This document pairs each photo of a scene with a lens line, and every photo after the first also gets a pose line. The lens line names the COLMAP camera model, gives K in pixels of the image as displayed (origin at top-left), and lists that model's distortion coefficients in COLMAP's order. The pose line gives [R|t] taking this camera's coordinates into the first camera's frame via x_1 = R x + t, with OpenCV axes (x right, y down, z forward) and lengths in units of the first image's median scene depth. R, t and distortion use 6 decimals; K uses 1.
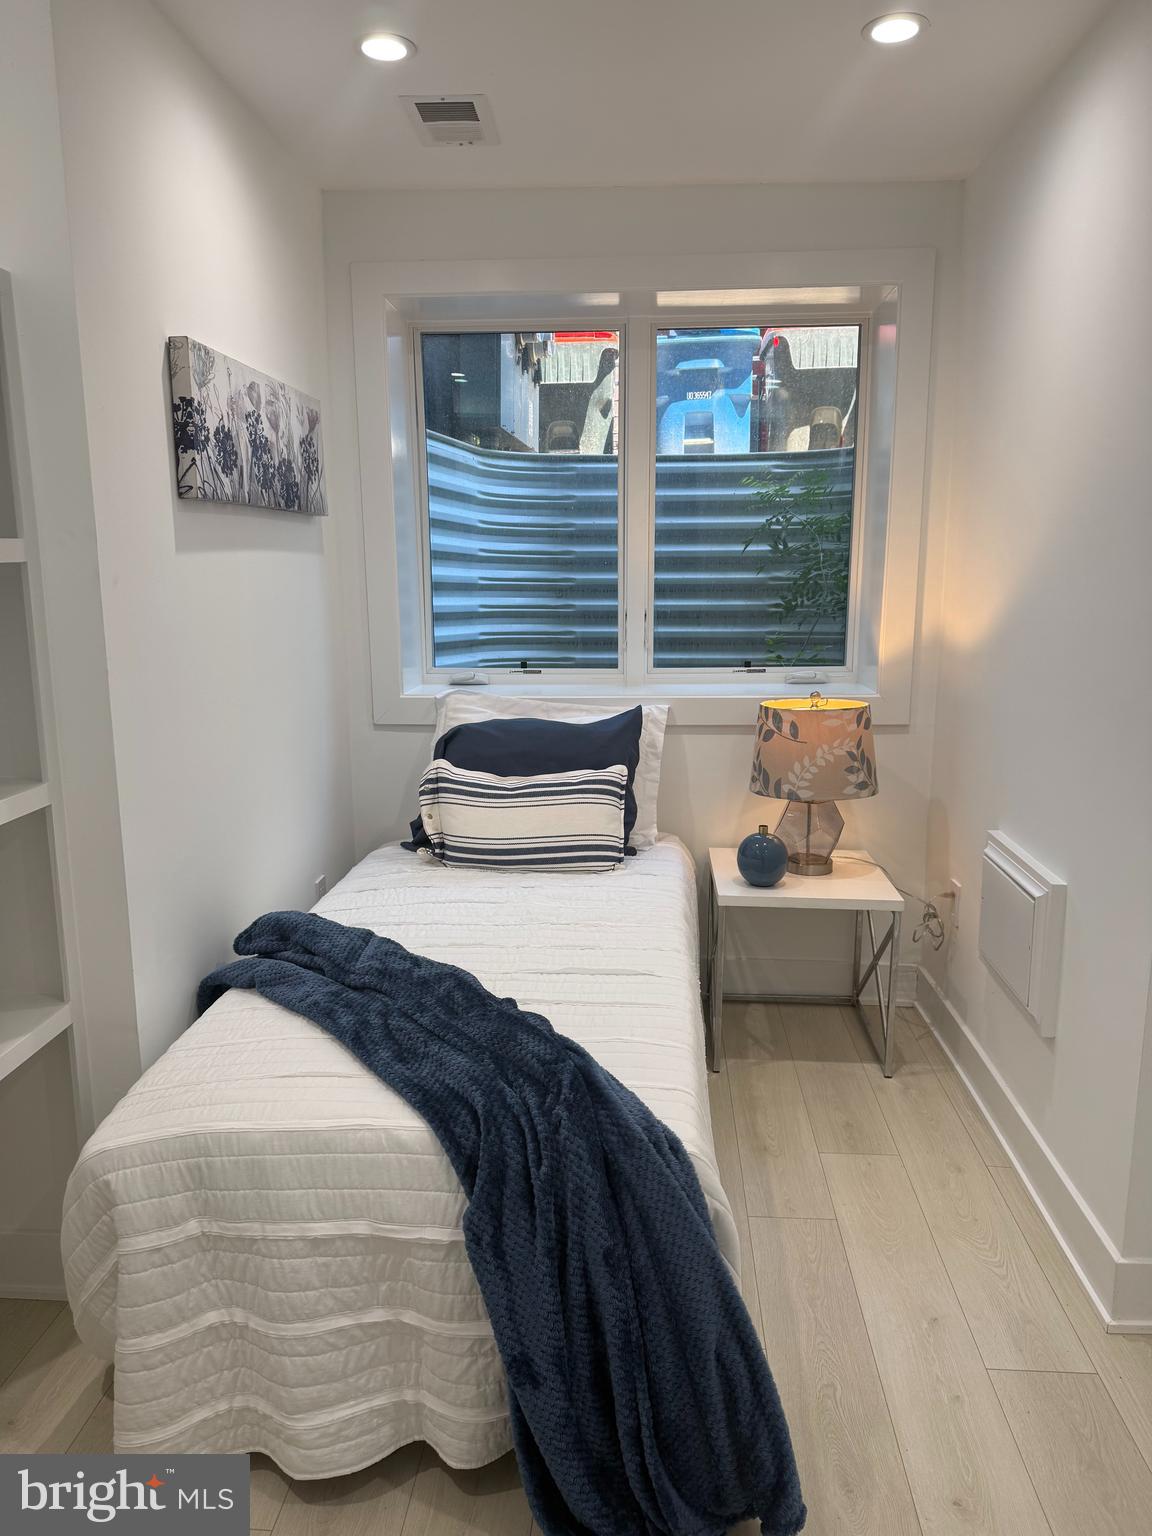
lens RADIAL K [[1094.9, 0, 576.0], [0, 1094.9, 768.0], [0, 0, 1]] dist [0.000538, 0.000426]
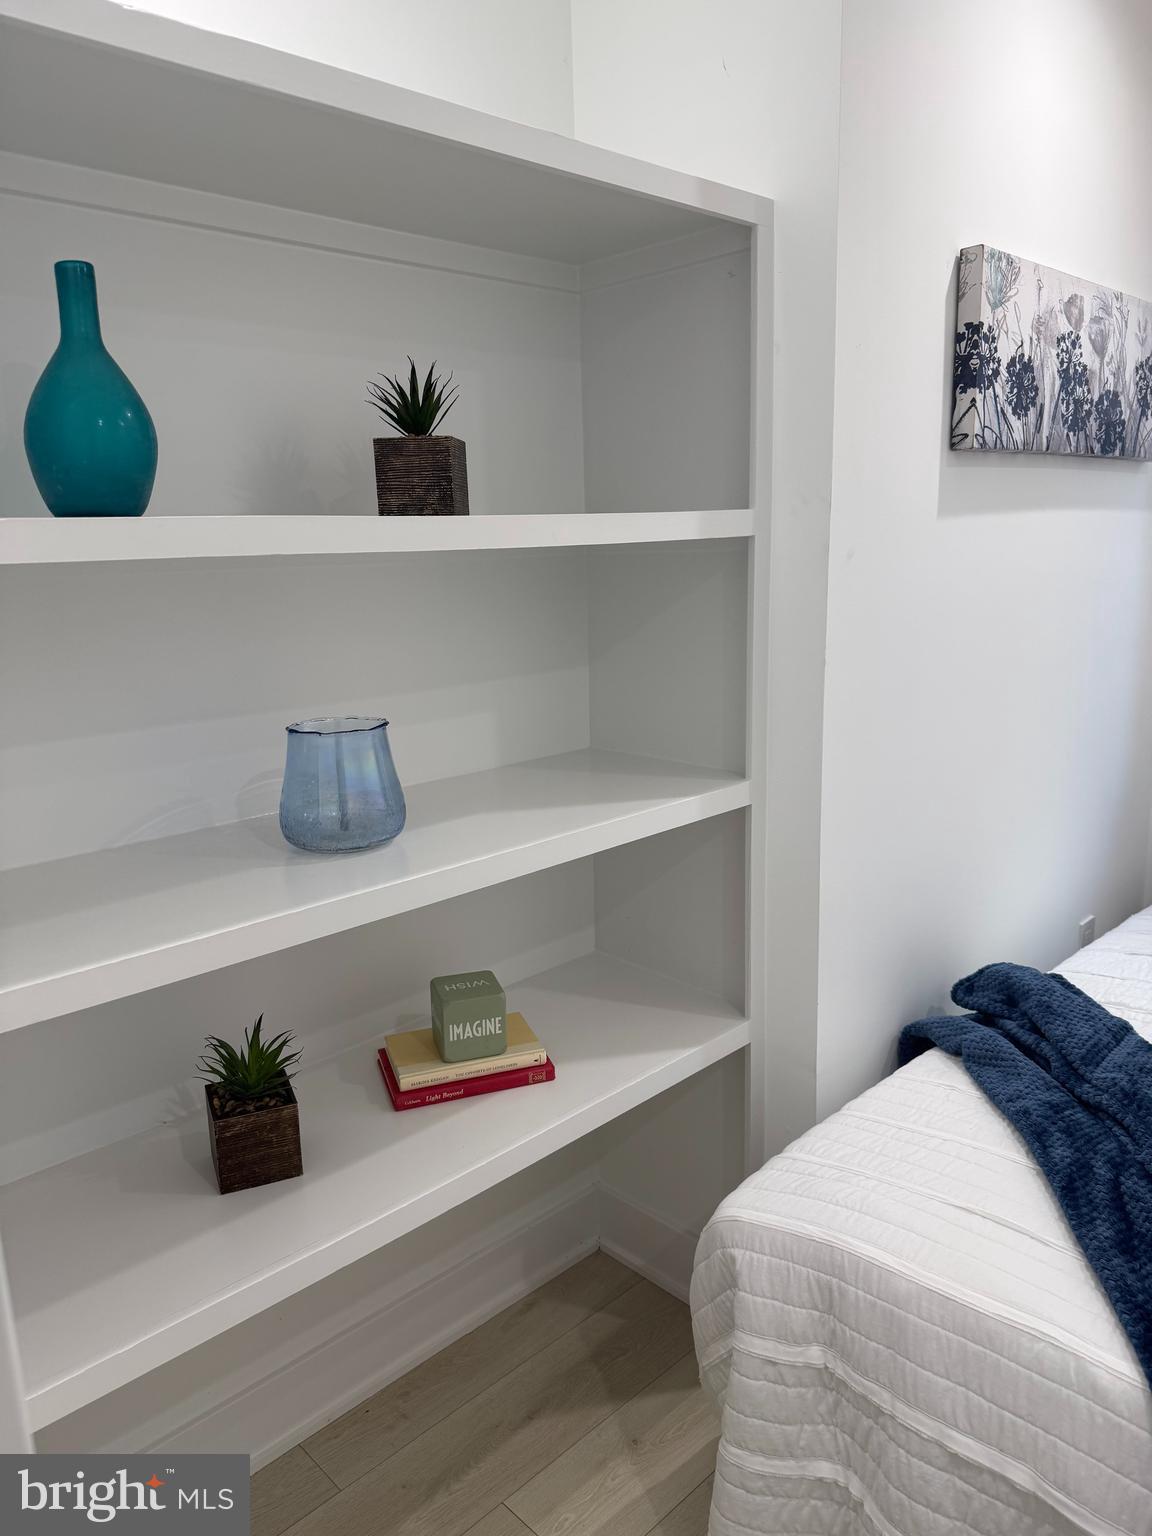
lens RADIAL K [[1094.9, 0, 576.0], [0, 1094.9, 768.0], [0, 0, 1]] dist [0.000538, 0.000426]
pose [[0.746715, 0.128586, -0.652597, -0.005160], [-0.102956, 0.991655, 0.077589, -0.045396], [0.657128, 0.009252, 0.753722, 0.202782]]
